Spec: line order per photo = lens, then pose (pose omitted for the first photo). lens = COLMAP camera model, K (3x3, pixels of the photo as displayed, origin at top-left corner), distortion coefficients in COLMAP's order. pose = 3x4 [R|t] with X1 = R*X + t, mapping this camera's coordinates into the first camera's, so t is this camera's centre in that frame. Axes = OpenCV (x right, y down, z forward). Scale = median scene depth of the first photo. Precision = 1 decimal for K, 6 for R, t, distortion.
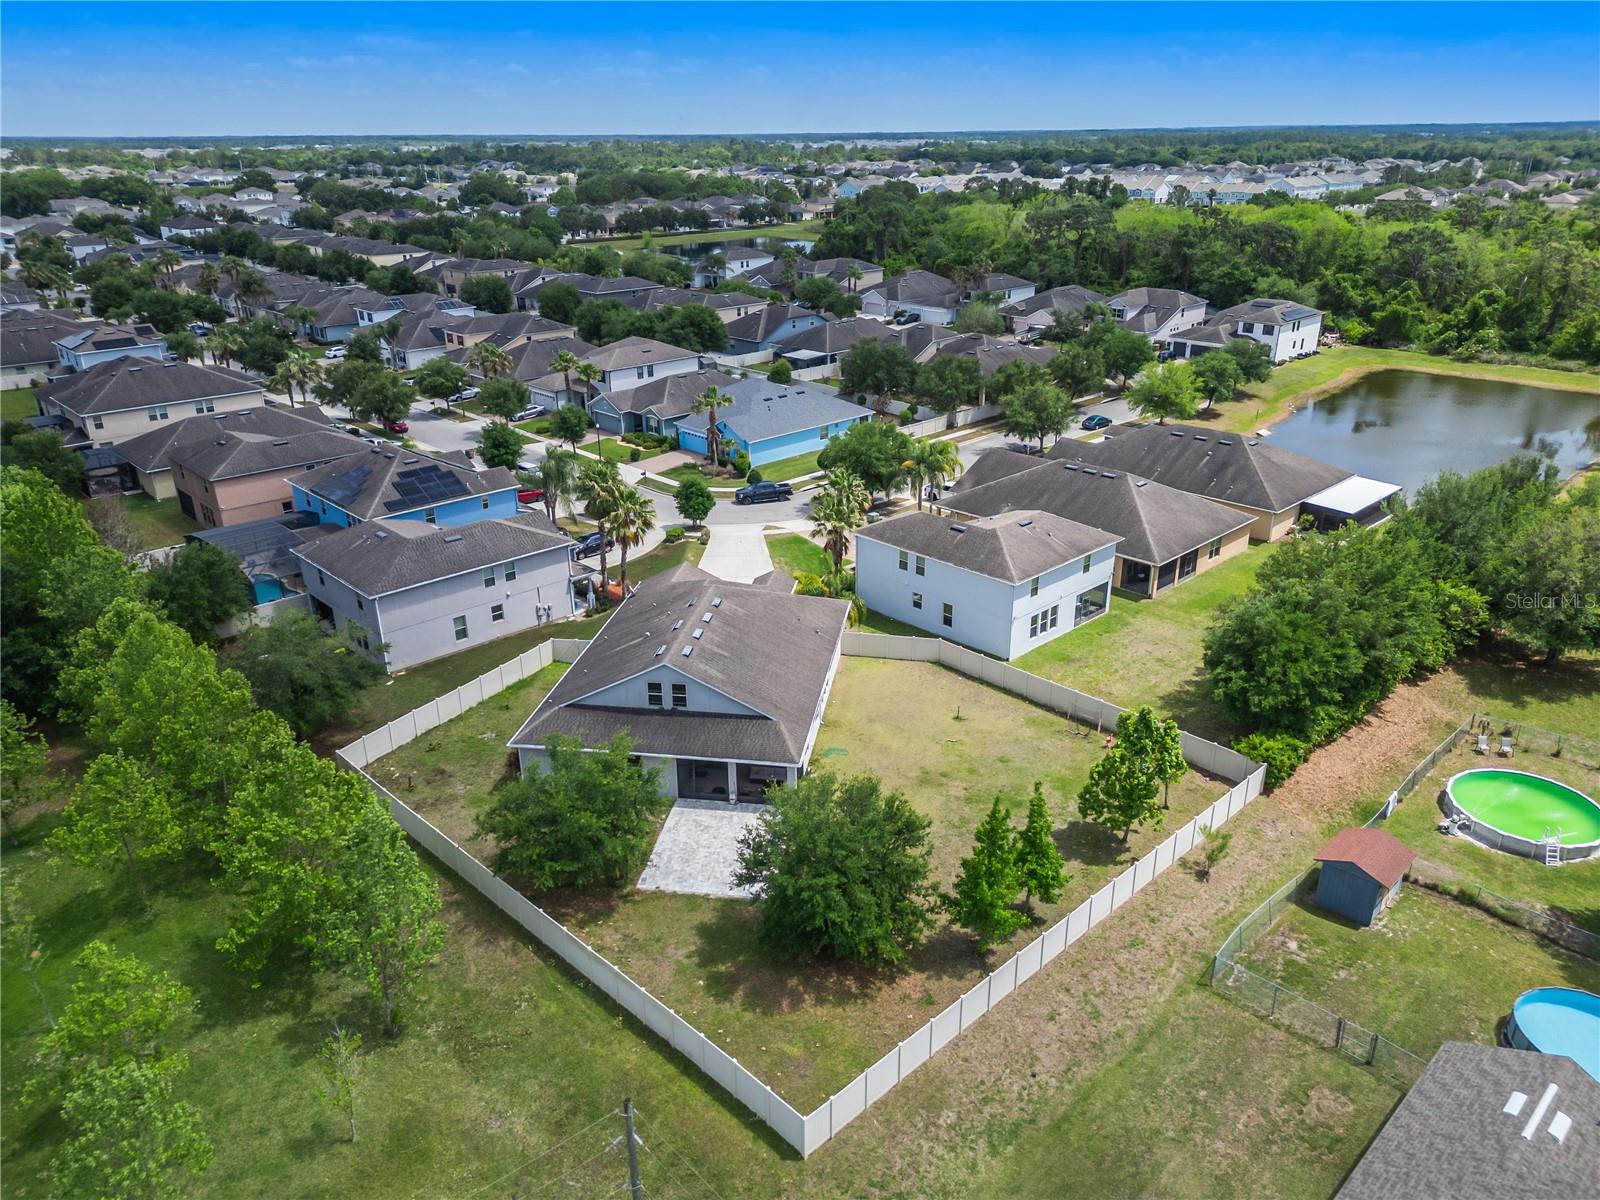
lens RADIAL K [[1137.5, 0, 815.7], [0, 1137.5, 596.0], [0, 0, 1]] dist [0.103841, -0.129265]
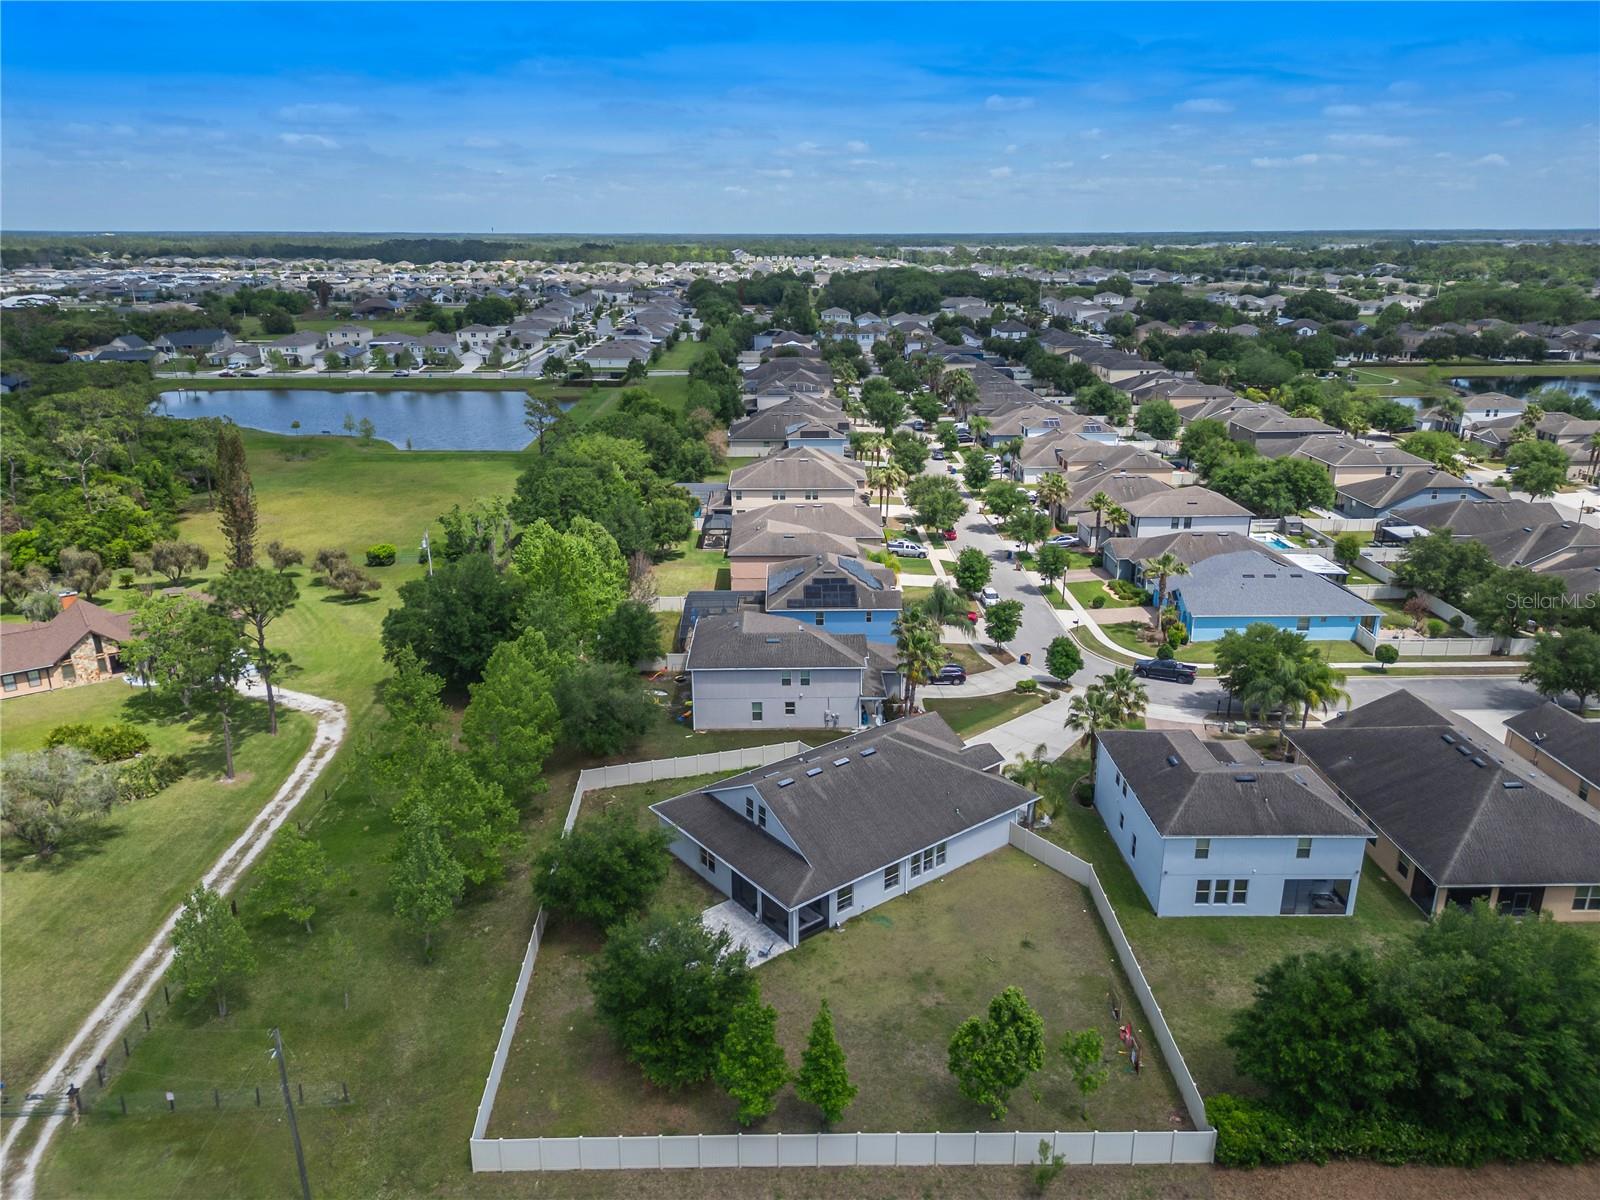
lens RADIAL K [[1137.5, 0, 815.7], [0, 1137.5, 596.0], [0, 0, 1]] dist [0.103841, -0.129265]
pose [[0.731157, 0.219174, -0.646044, 0.486131], [-0.262556, 0.964449, 0.030047, -0.140242], [0.629662, 0.147654, 0.762709, 0.074005]]
